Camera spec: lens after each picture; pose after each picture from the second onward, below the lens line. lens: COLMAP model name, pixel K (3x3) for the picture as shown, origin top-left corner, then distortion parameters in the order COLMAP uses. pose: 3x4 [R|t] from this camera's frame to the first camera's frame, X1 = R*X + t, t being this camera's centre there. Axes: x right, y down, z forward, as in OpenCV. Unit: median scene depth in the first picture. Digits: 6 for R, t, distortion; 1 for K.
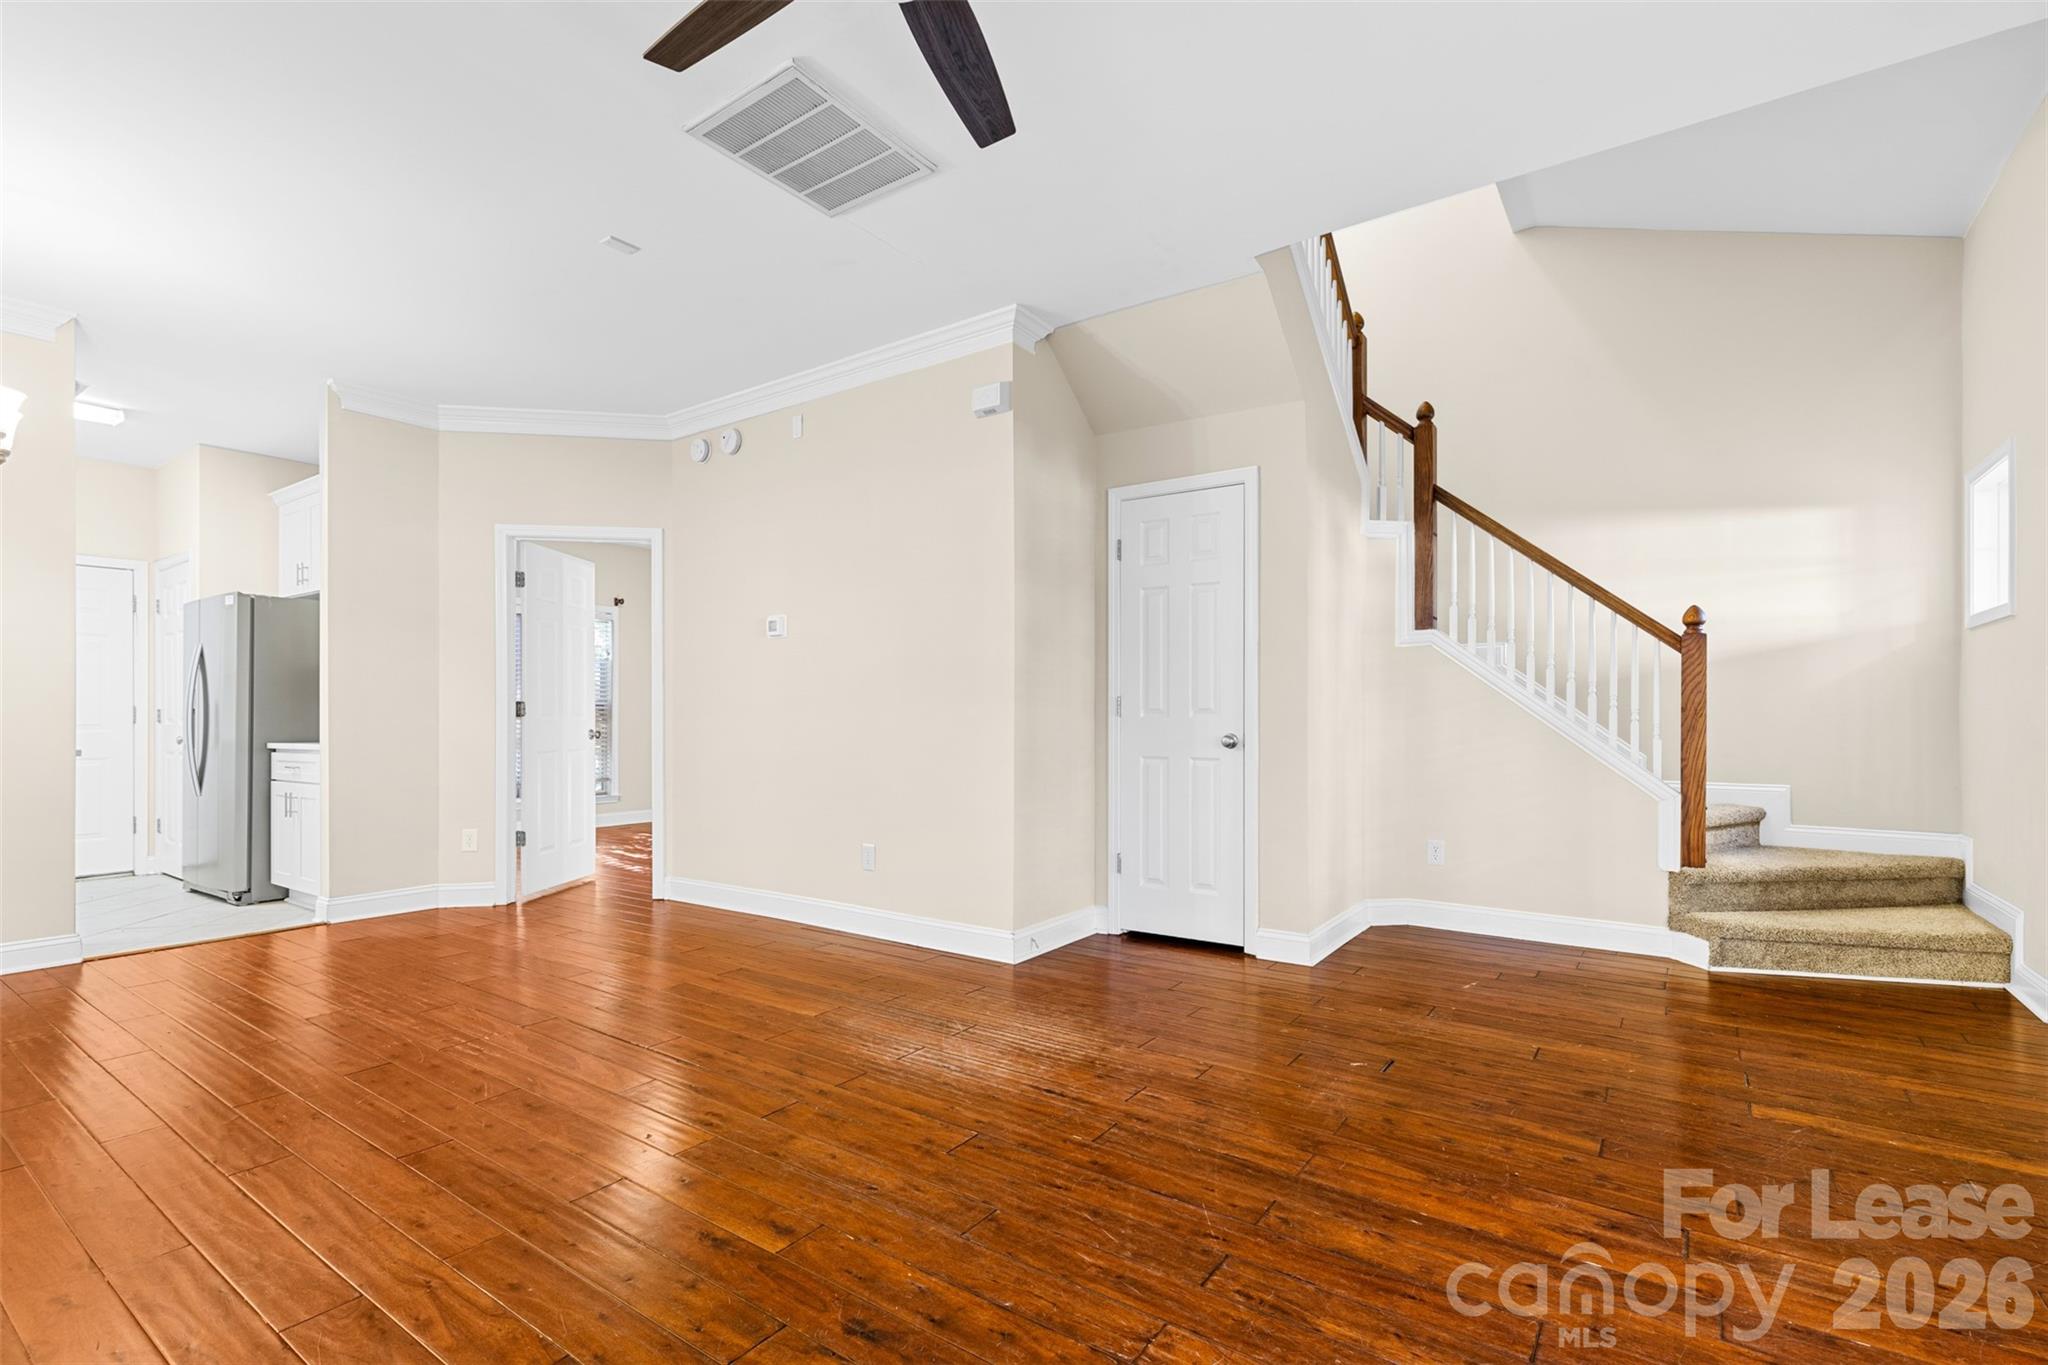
lens RADIAL K [[928.1, 0, 1030.2], [0, 928.1, 722.8], [0, 0, 1]] dist [0.008639, -0.000499]
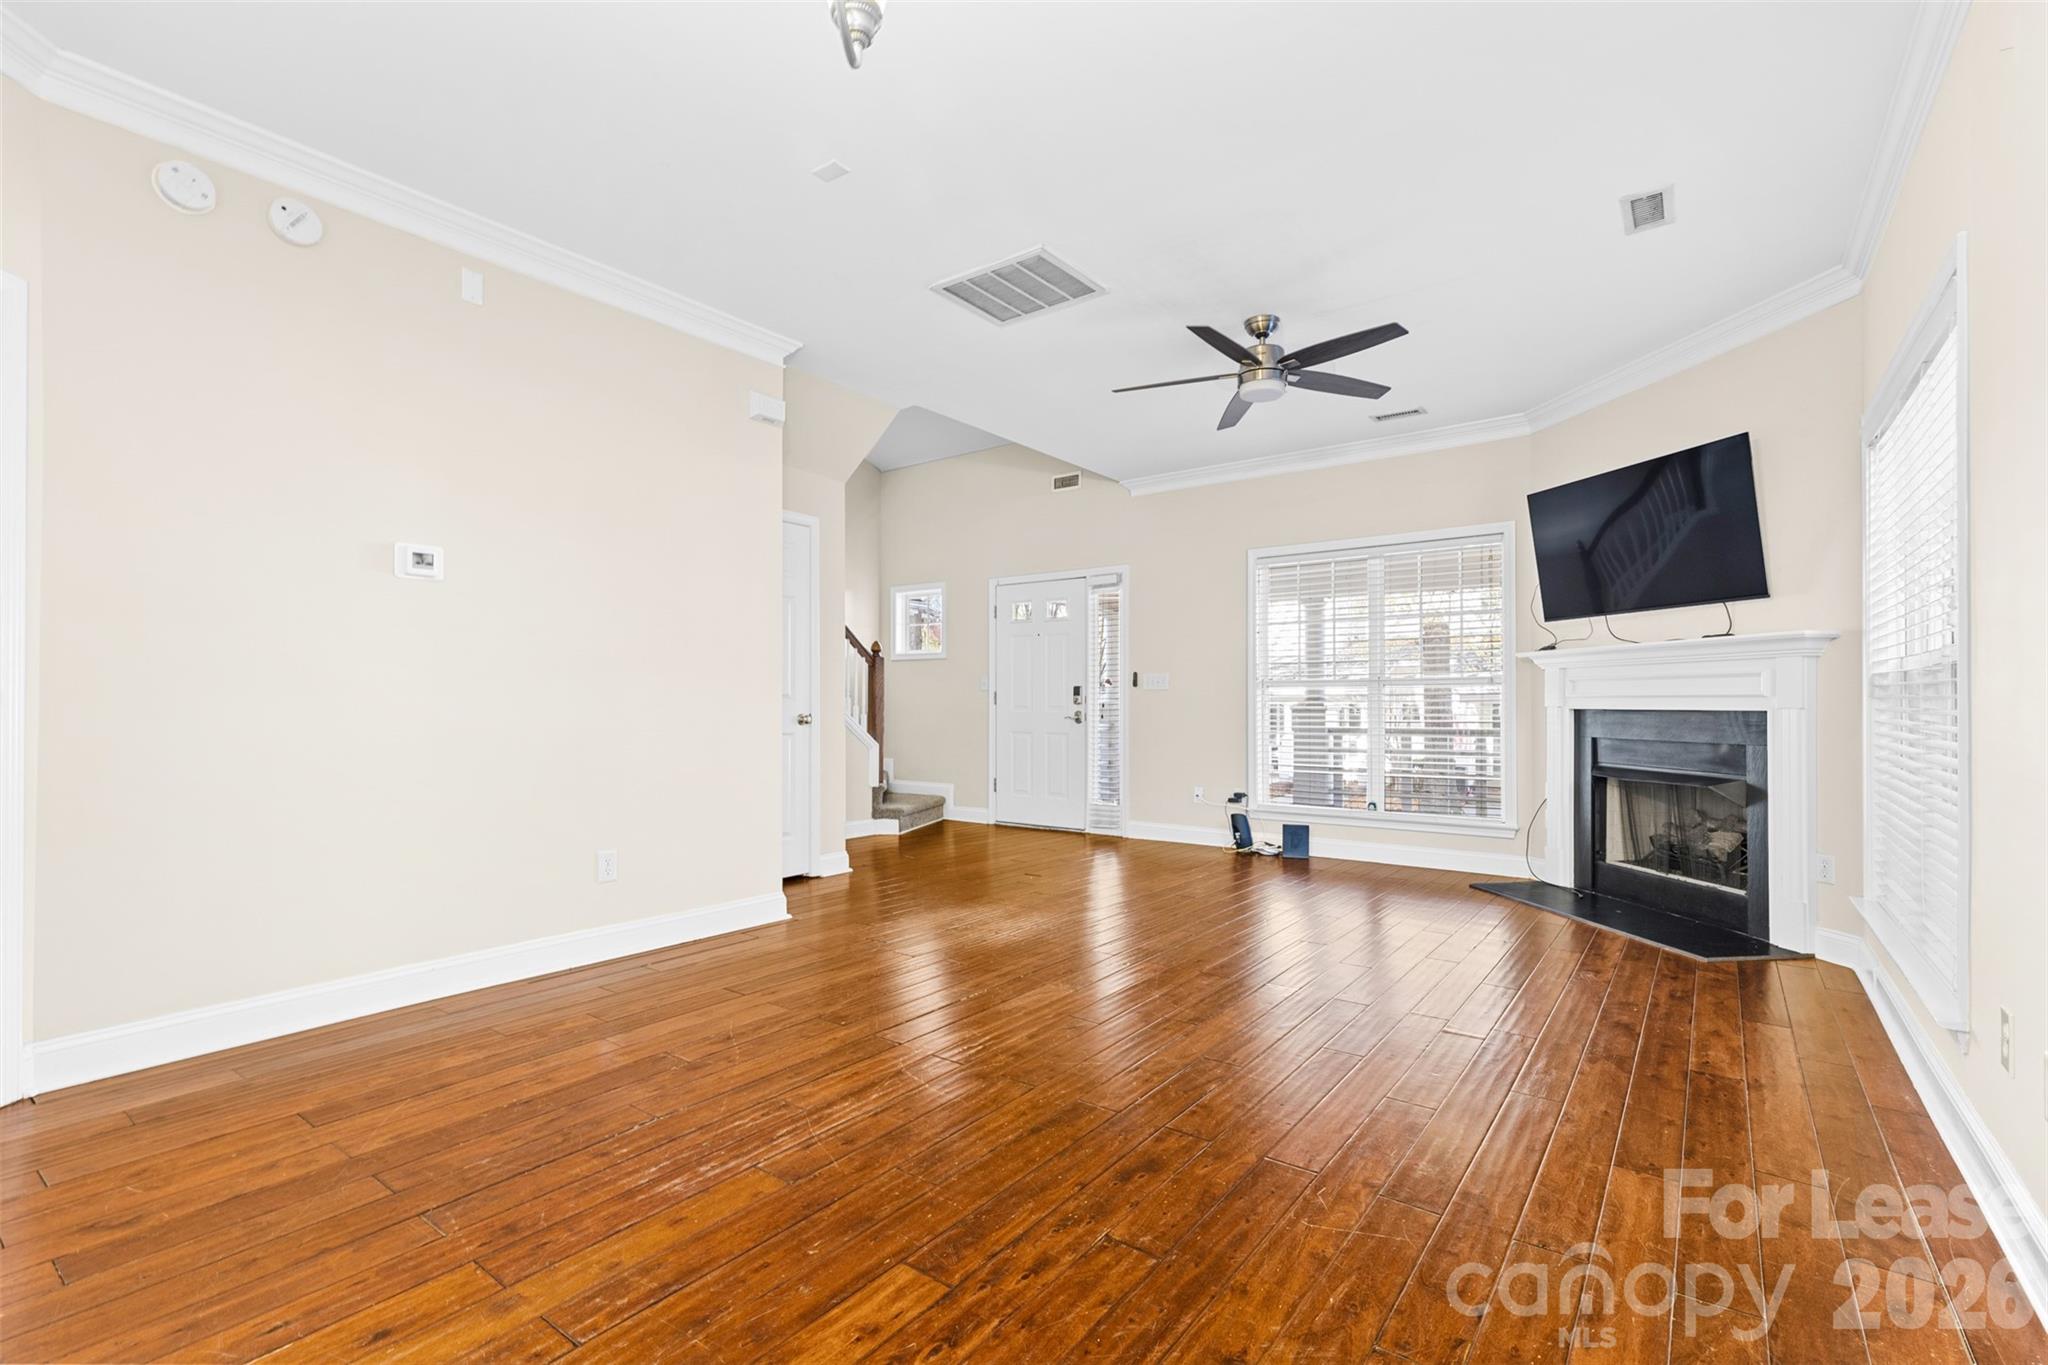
lens RADIAL K [[928.1, 0, 1022.6], [0, 928.1, 691.1], [0, 0, 1]] dist [0.008639, -0.000499]
pose [[0.030038, 0.013543, 0.999457, -0.888170], [0.006788, 0.999882, -0.013753, 0.000992], [-0.999526, 0.007197, 0.029942, 0.528578]]
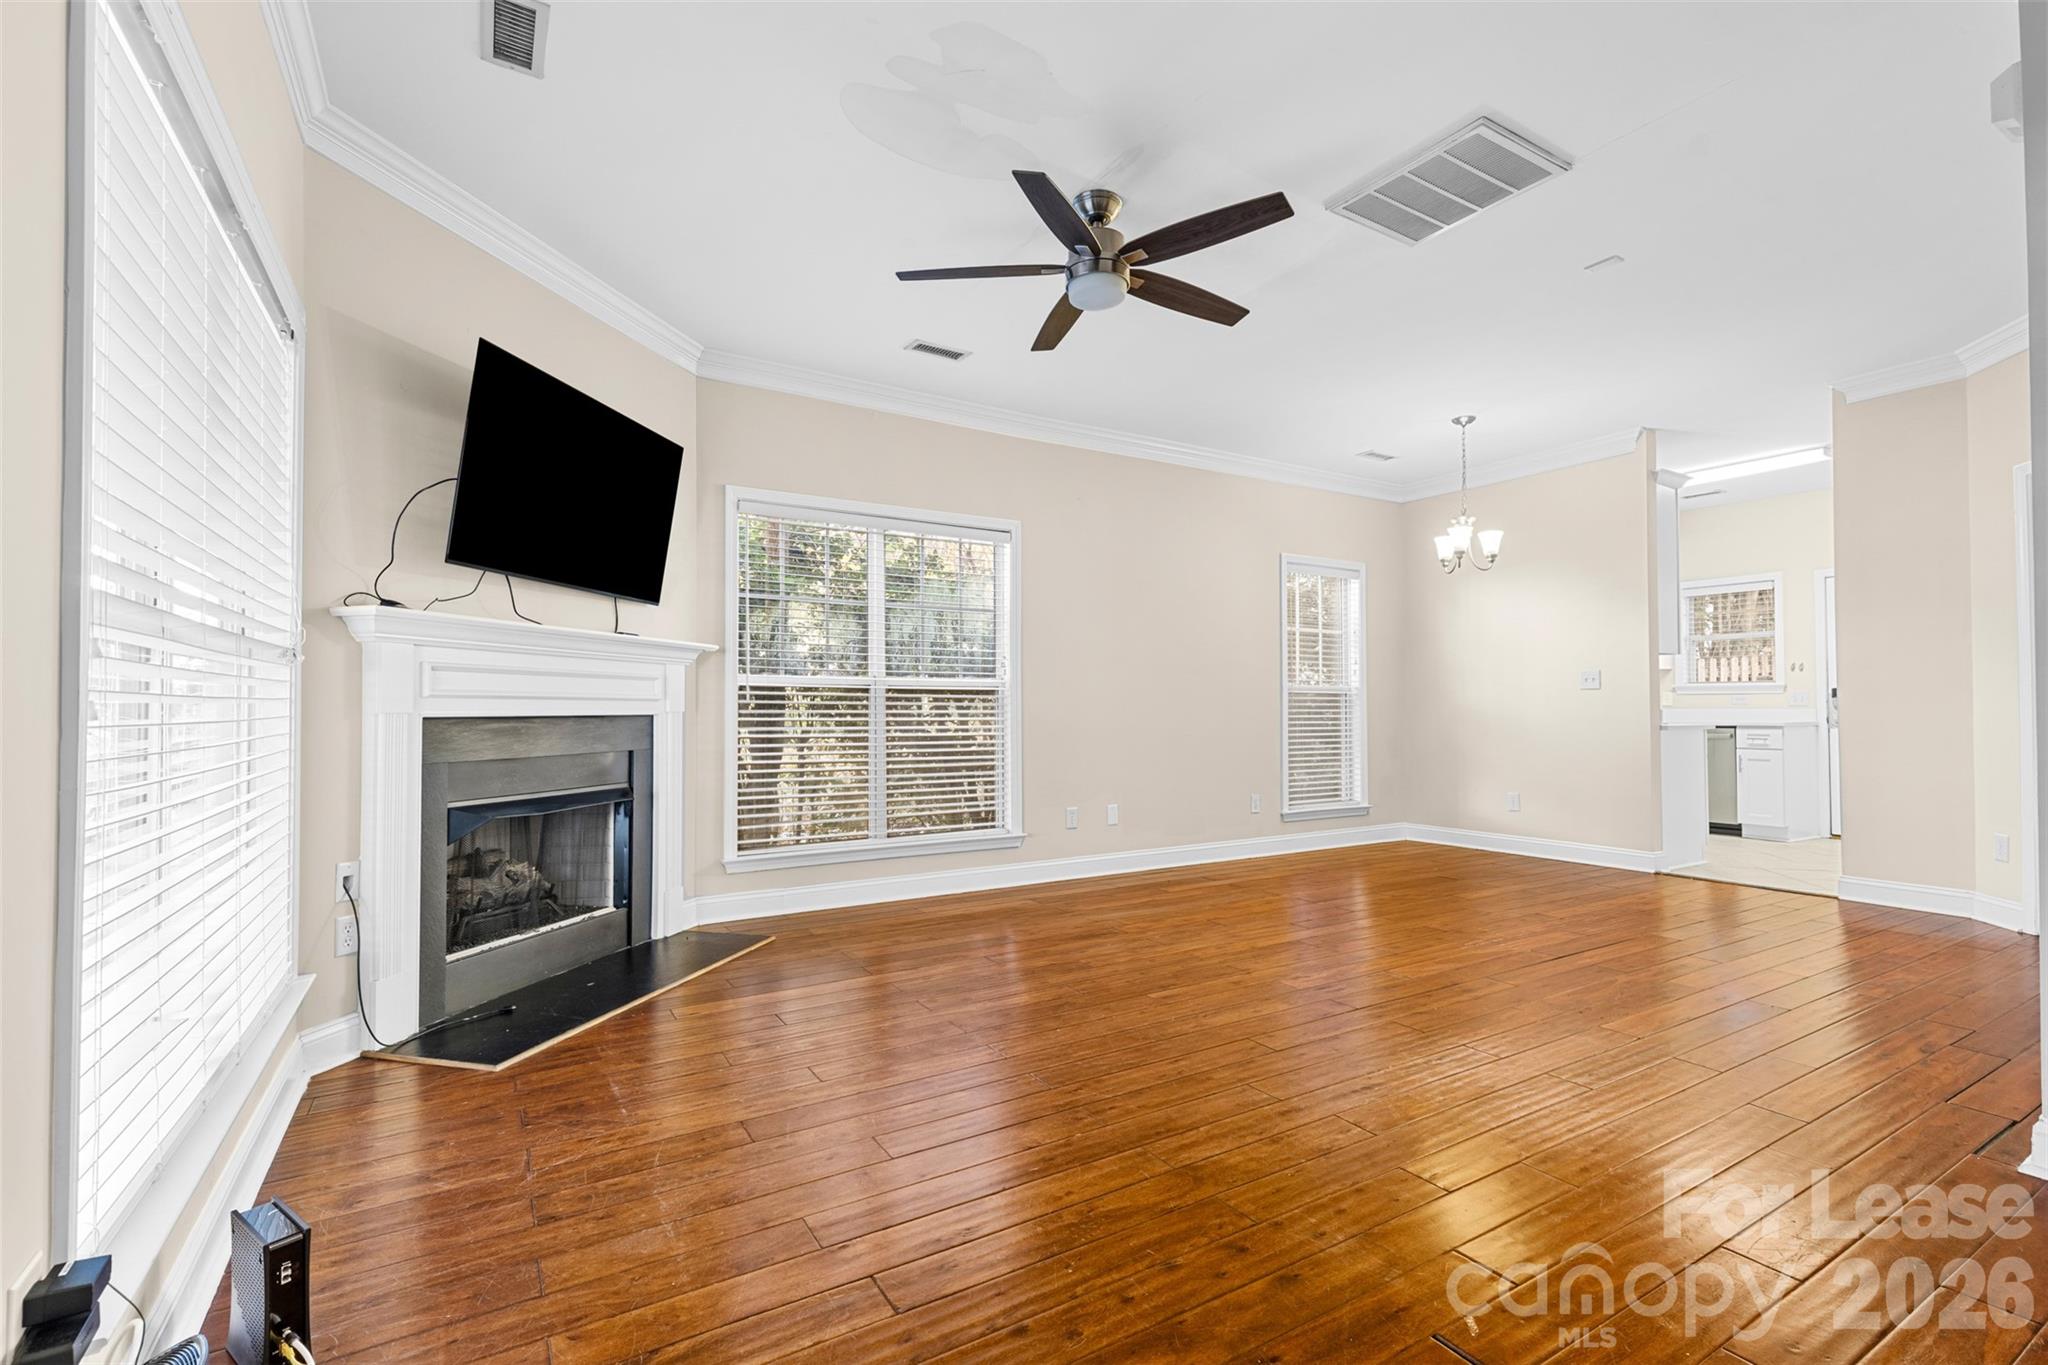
lens RADIAL K [[928.1, 0, 1027.4], [0, 928.1, 689.2], [0, 0, 1]] dist [0.008639, -0.000499]
pose [[-0.393633, -0.012886, -0.919178, 0.543375], [-0.005847, 0.999917, -0.011514, -0.002486], [0.919249, 0.000842, -0.393675, 0.544888]]
